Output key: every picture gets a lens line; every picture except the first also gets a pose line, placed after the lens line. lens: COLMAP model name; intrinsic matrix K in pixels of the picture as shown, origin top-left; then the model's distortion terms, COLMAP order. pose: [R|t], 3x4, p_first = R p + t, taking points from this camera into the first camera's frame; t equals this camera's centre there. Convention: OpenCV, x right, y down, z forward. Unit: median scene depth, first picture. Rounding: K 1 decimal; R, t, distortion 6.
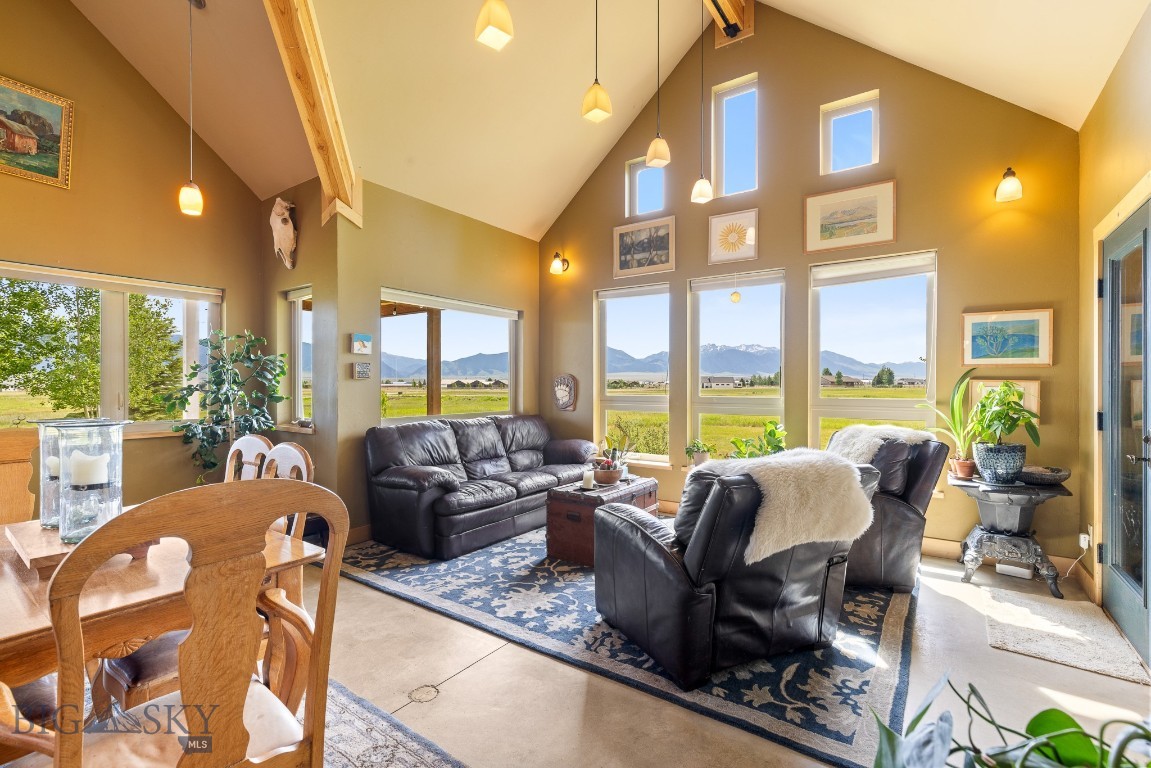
lens RADIAL K [[517.4, 0, 576.8], [0, 517.4, 385.0], [0, 0, 1]] dist [0.003803, -0.000568]
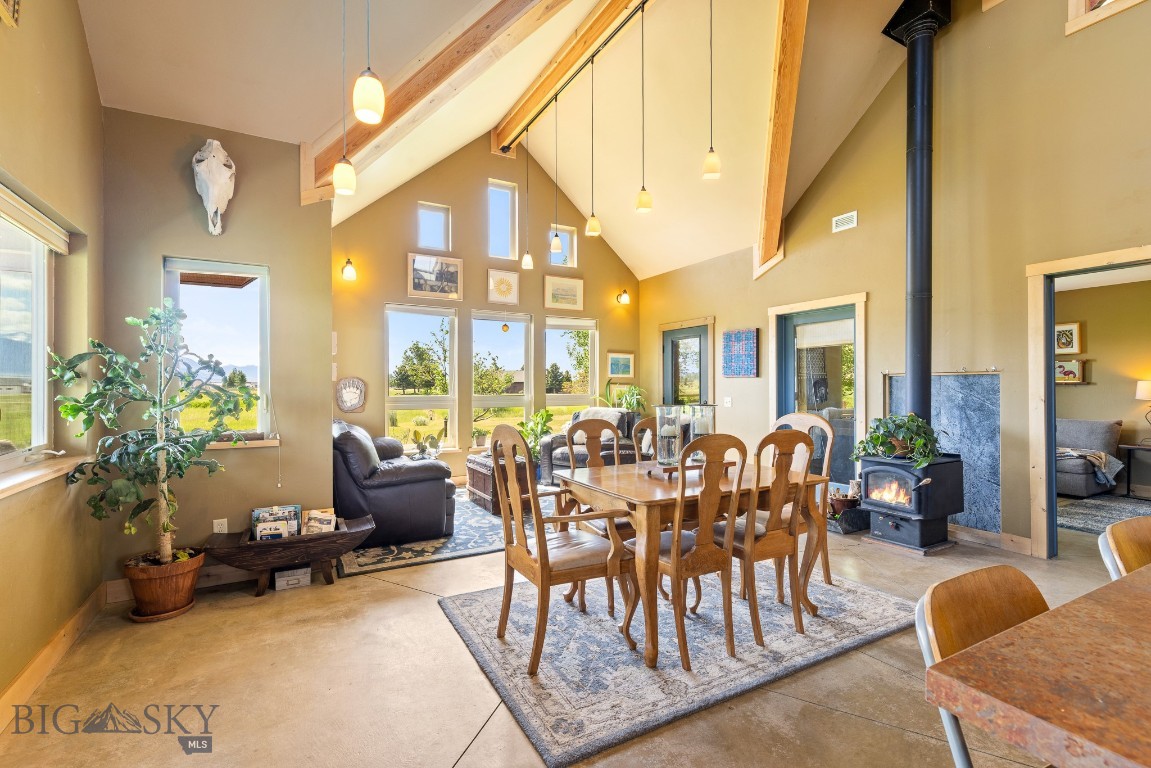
lens RADIAL K [[517.4, 0, 577.4], [0, 517.4, 385.3], [0, 0, 1]] dist [0.003803, -0.000568]
pose [[0.424648, 0.001945, 0.905357, -1.203729], [0.003036, 0.999989, -0.003572, 0.000772], [-0.905354, 0.004266, 0.424637, 0.231678]]
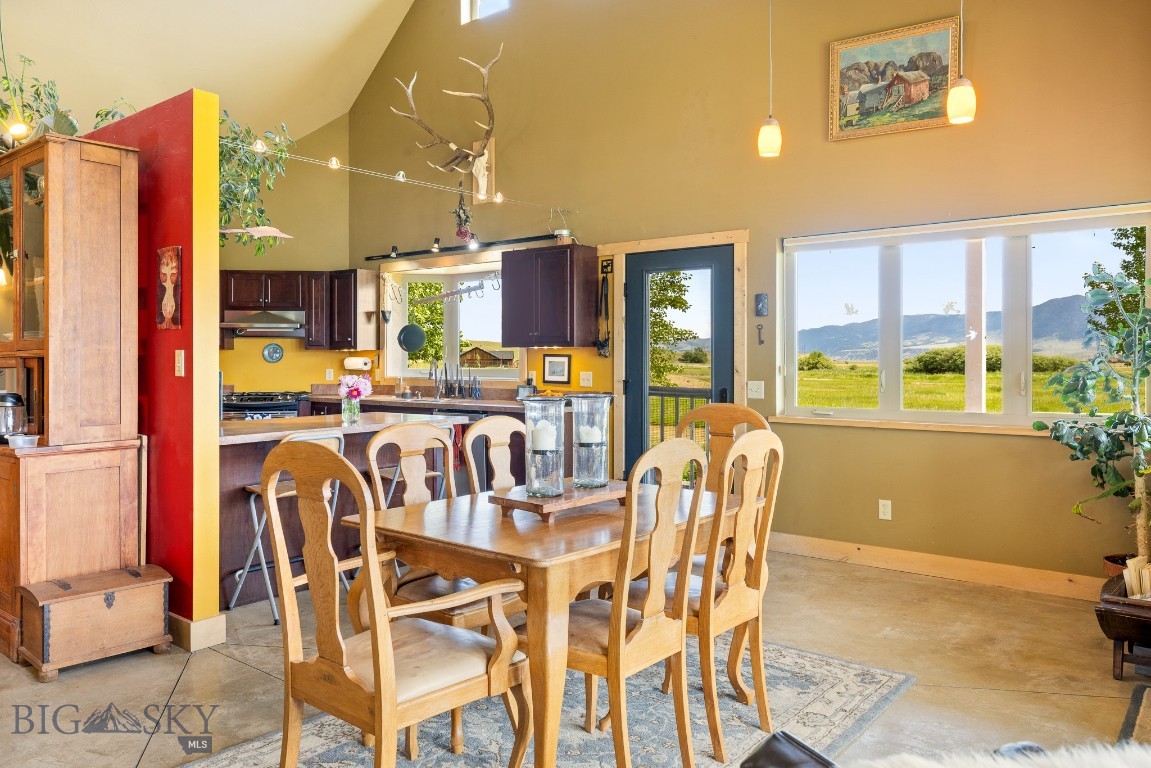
lens RADIAL K [[828.8, 0, 573.1], [0, 828.8, 359.0], [0, 0, 1]] dist [0.002715, -0.007310]
pose [[-0.081023, 0.002306, -0.996710, 0.381013], [0.001134, 0.999997, 0.002221, -0.007366], [0.996712, -0.000950, -0.081026, 0.491461]]
